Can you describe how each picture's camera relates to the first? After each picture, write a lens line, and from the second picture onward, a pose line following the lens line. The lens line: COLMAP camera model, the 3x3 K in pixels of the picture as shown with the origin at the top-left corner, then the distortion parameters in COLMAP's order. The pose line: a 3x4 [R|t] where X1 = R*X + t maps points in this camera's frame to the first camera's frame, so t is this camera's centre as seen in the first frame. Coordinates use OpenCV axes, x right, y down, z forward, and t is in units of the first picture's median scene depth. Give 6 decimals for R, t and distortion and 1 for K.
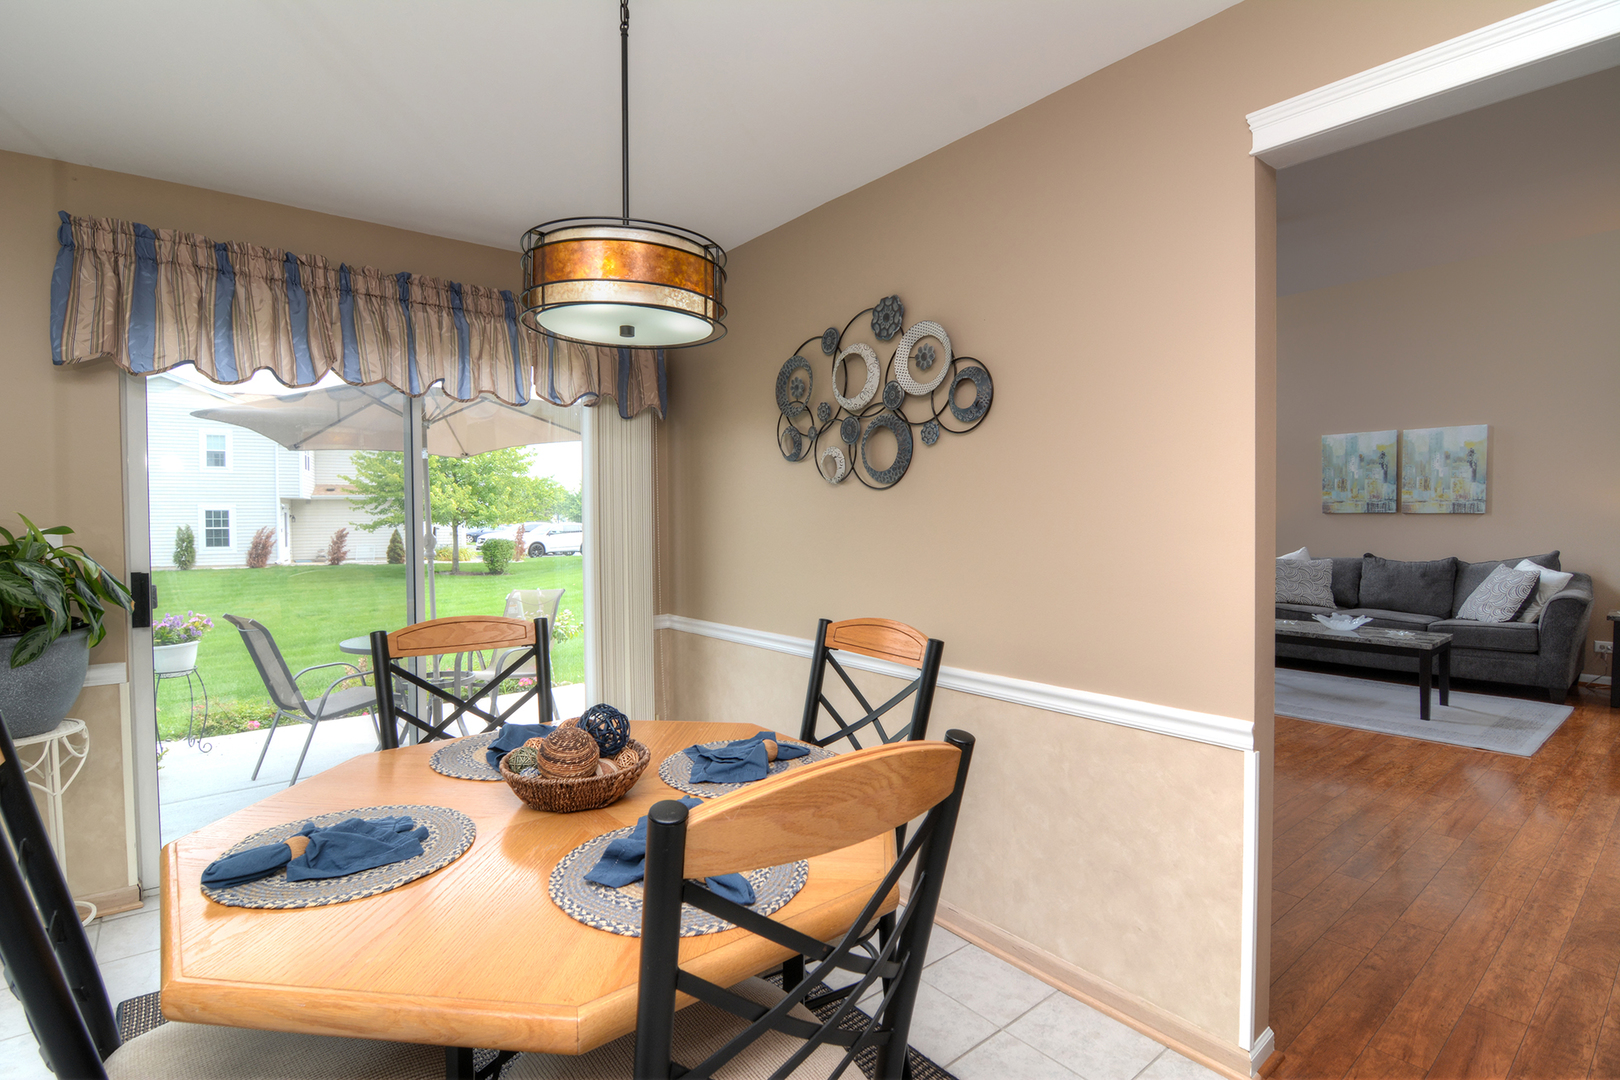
lens RADIAL K [[774.7, 0, 817.1], [0, 774.7, 534.9], [0, 0, 1]] dist [-0.009970, -0.006385]
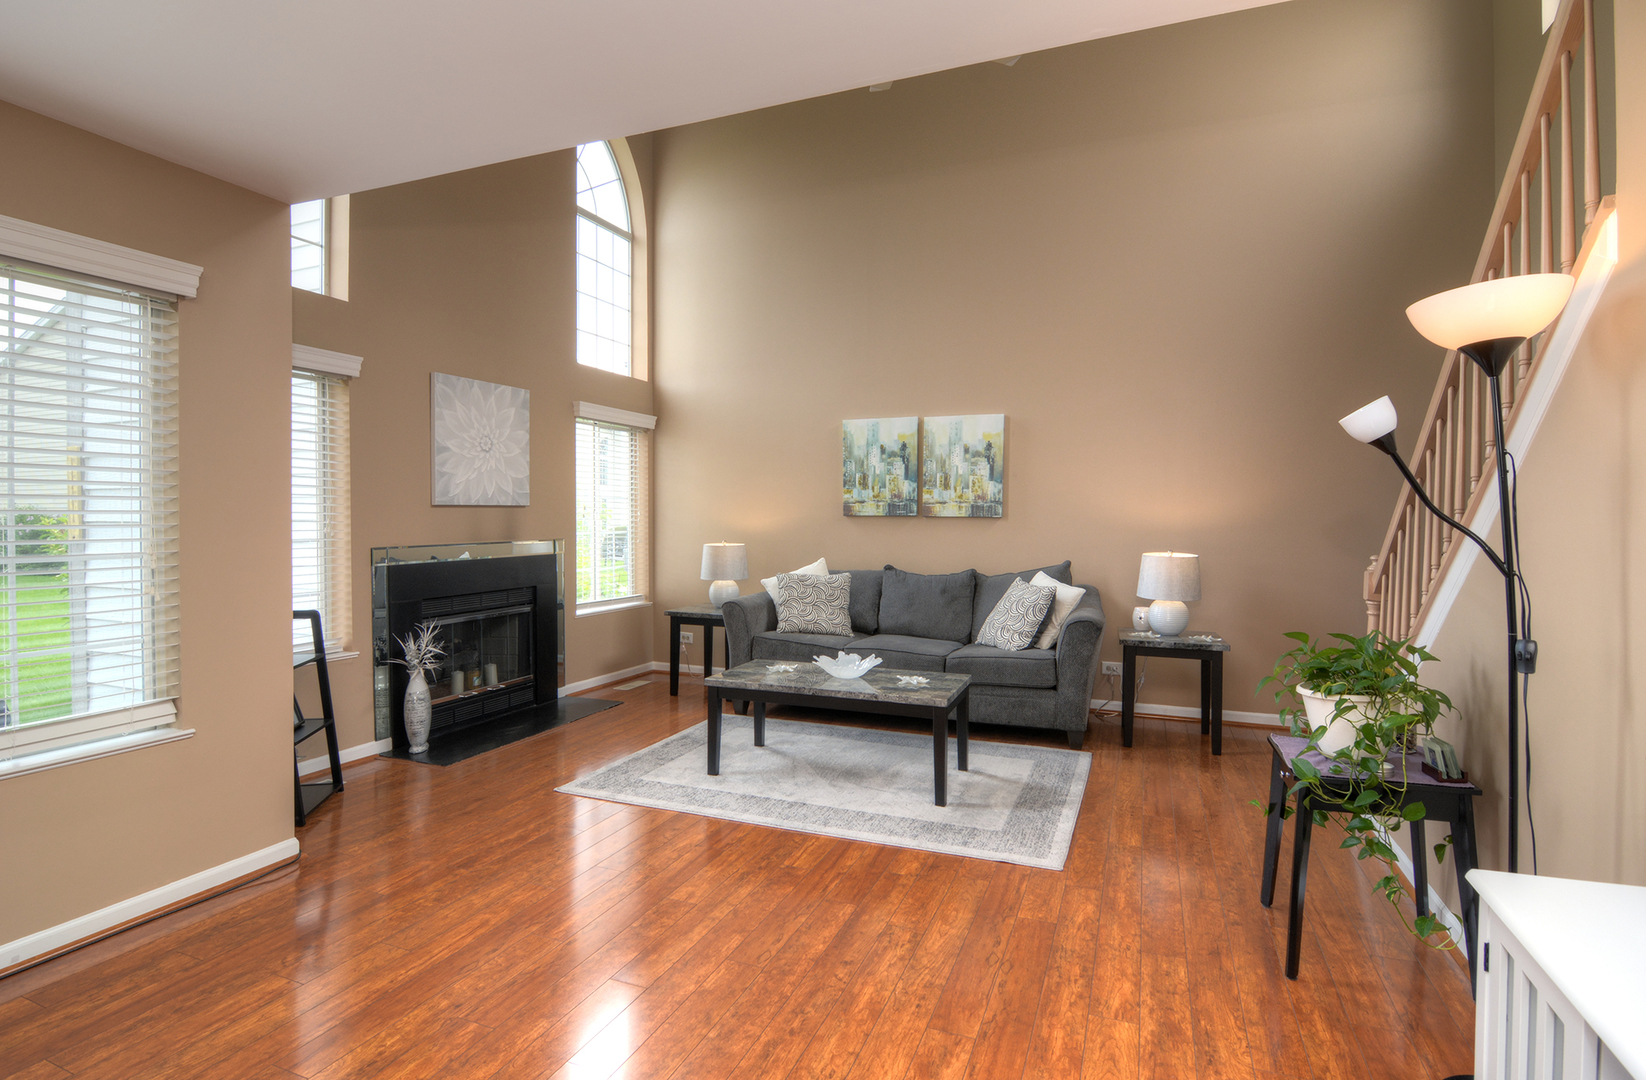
lens RADIAL K [[815.5, 0, 819.3], [0, 815.5, 517.1], [0, 0, 1]] dist [-0.002139, -0.001560]
pose [[0.876210, 0.010432, 0.481817, 0.260649], [0.000924, 0.999727, -0.023325, -0.007716], [-0.481929, 0.020883, 0.875961, 0.308021]]
